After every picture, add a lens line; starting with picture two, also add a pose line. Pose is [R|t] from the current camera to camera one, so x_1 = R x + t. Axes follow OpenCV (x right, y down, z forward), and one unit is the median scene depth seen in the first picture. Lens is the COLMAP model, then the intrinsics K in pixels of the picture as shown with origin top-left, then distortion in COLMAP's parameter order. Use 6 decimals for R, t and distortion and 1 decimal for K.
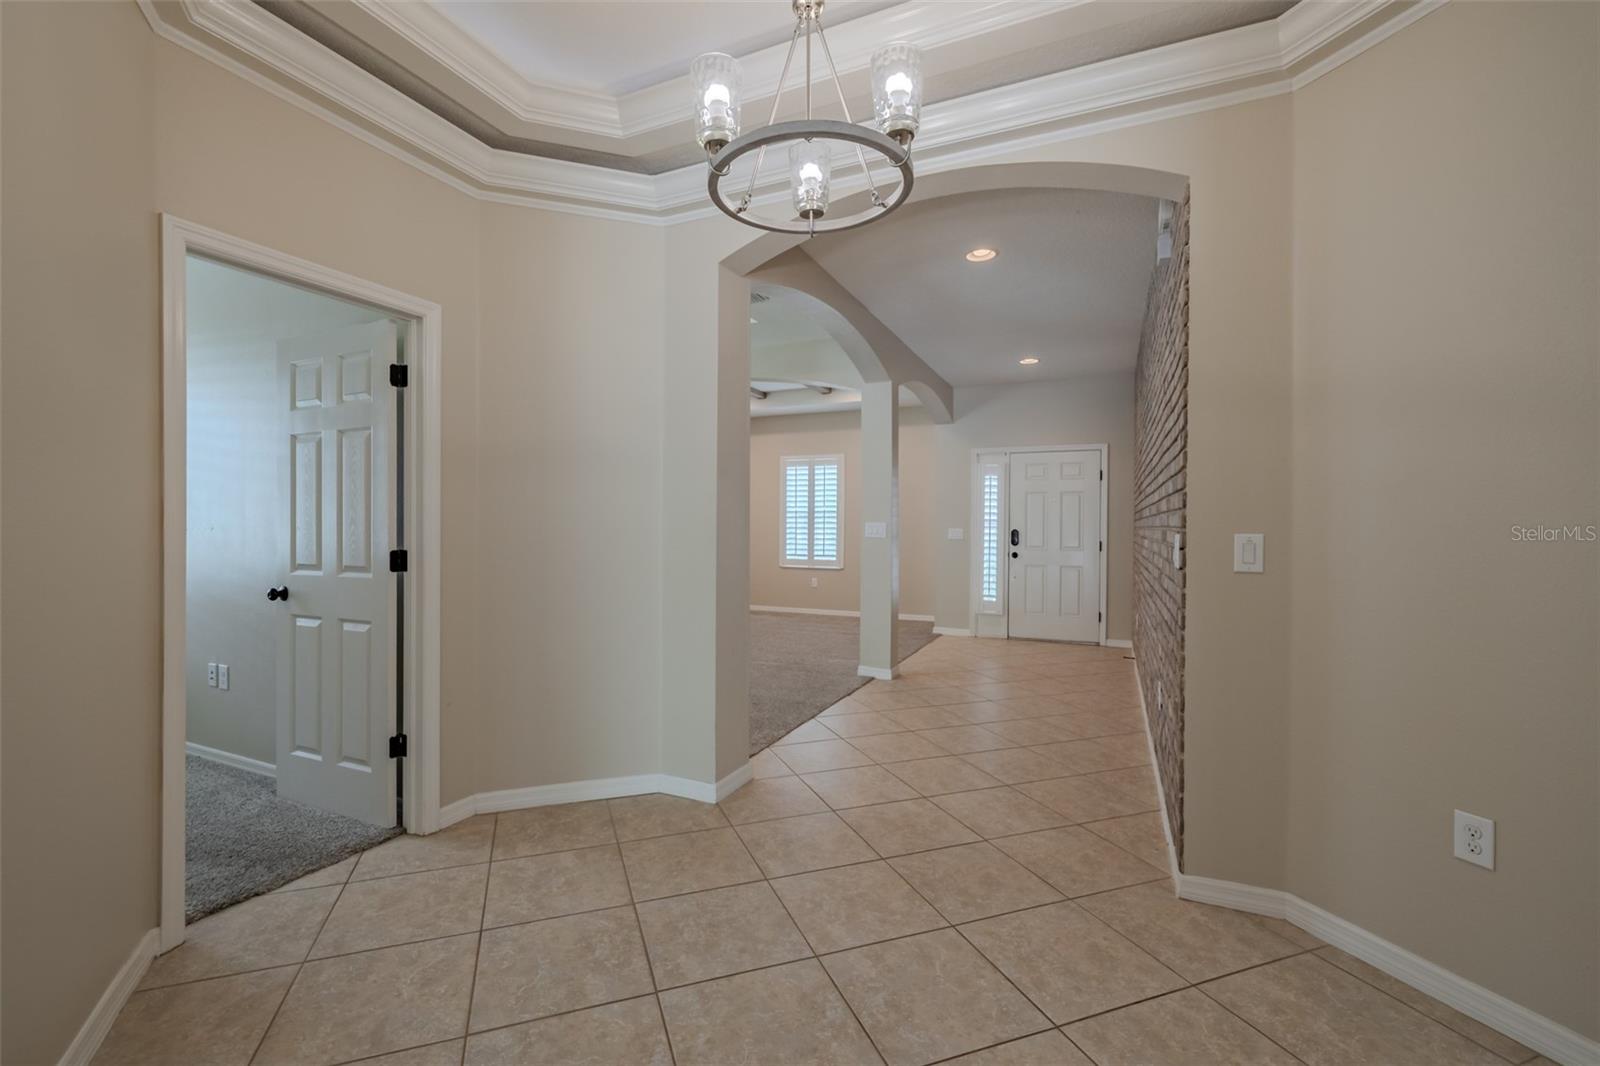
lens RADIAL K [[676.9, 0, 780.0], [0, 676.9, 535.9], [0, 0, 1]] dist [-0.001413, -0.000233]
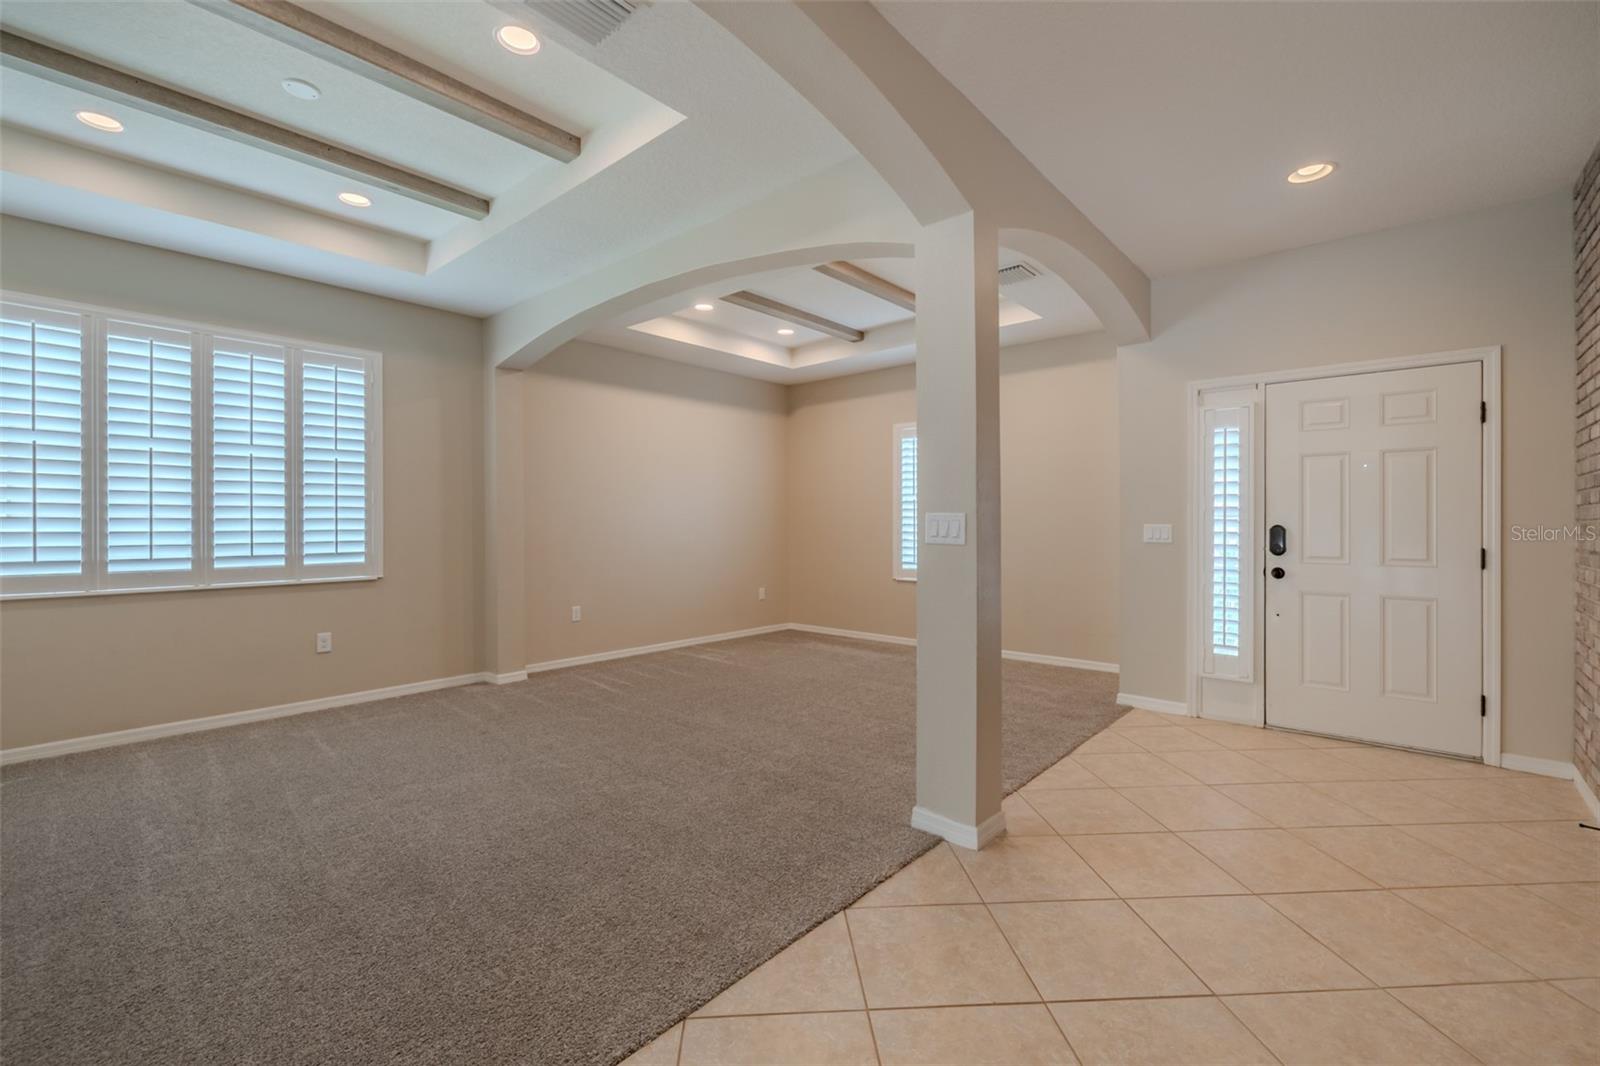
lens RADIAL K [[676.9, 0, 796.9], [0, 676.9, 526.8], [0, 0, 1]] dist [-0.001413, -0.000233]
pose [[0.961146, -0.005713, -0.275982, 0.130687], [0.003113, 0.999947, -0.009858, -0.003989], [0.276024, 0.008615, 0.961112, 0.385178]]
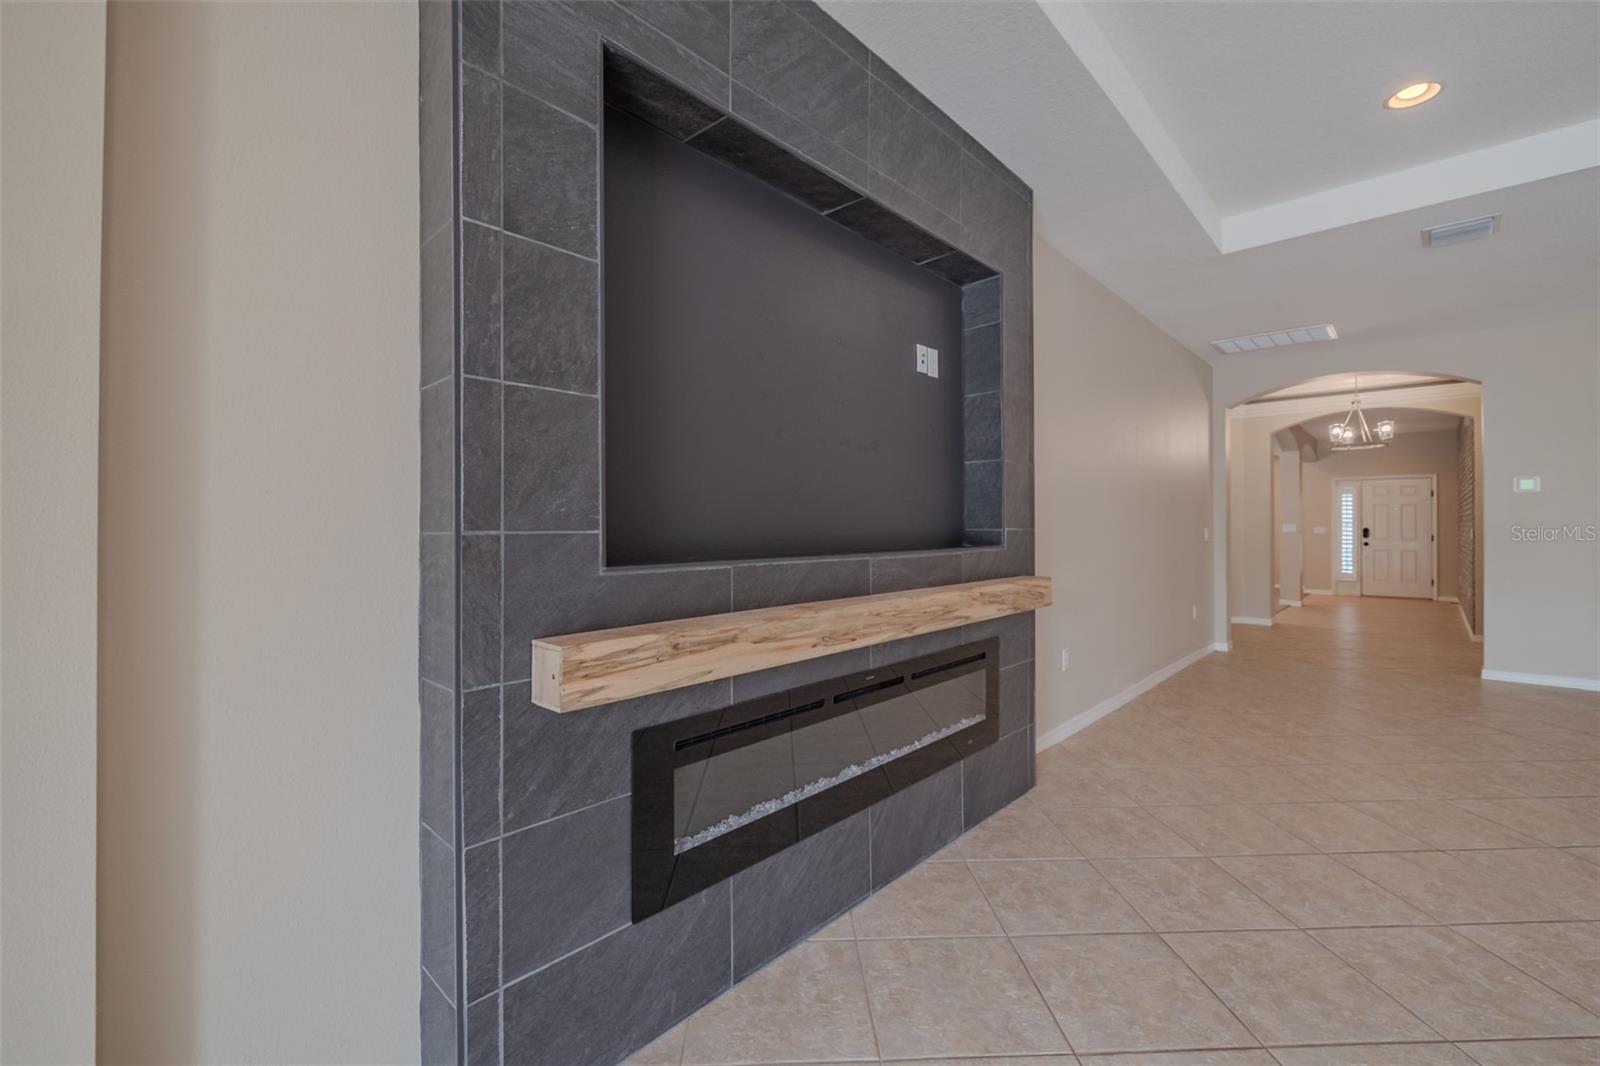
lens RADIAL K [[676.9, 0, 799.9], [0, 676.9, 524.8], [0, 0, 1]] dist [-0.001413, -0.000233]
pose [[0.955366, -0.006812, -0.295345, -0.465349], [0.002740, 0.999895, -0.014199, 0.002533], [0.295411, 0.012756, 0.955285, -0.934573]]
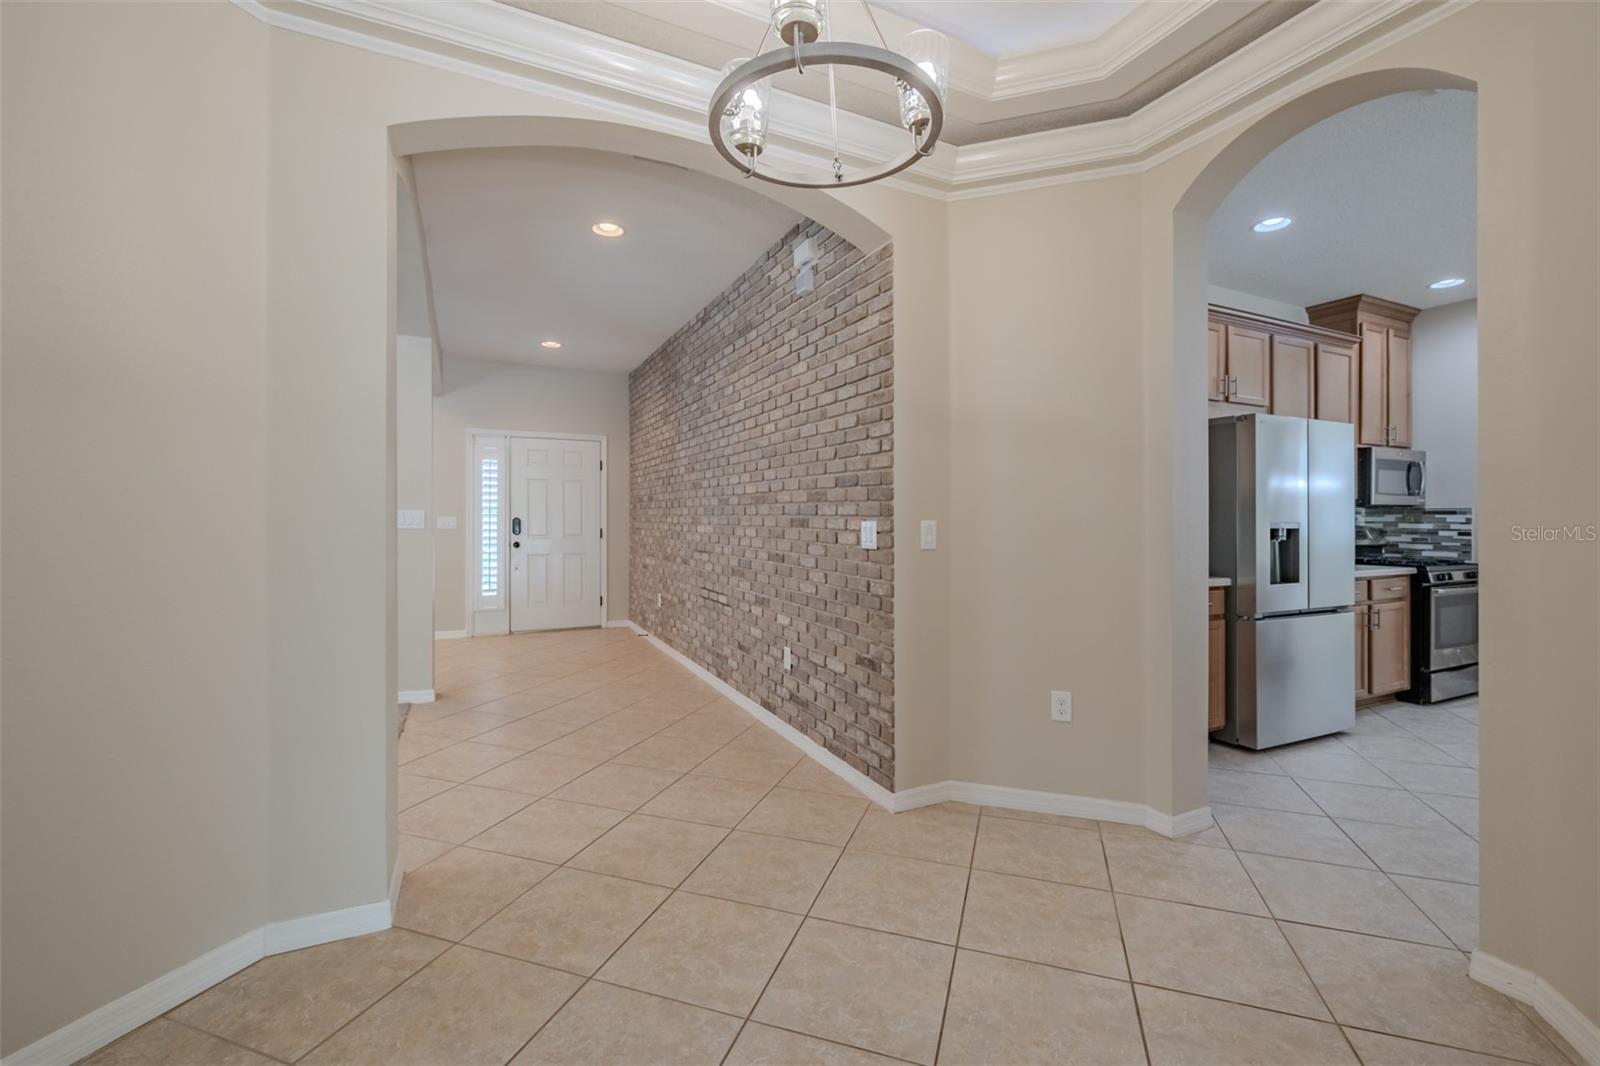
lens RADIAL K [[676.9, 0, 788.8], [0, 676.9, 518.2], [0, 0, 1]] dist [-0.001413, -0.000233]
pose [[0.631065, -0.006686, 0.775702, -0.149552], [0.012485, 0.999921, -0.001539, -0.002561], [-0.775630, 0.010655, 0.631098, 0.108047]]
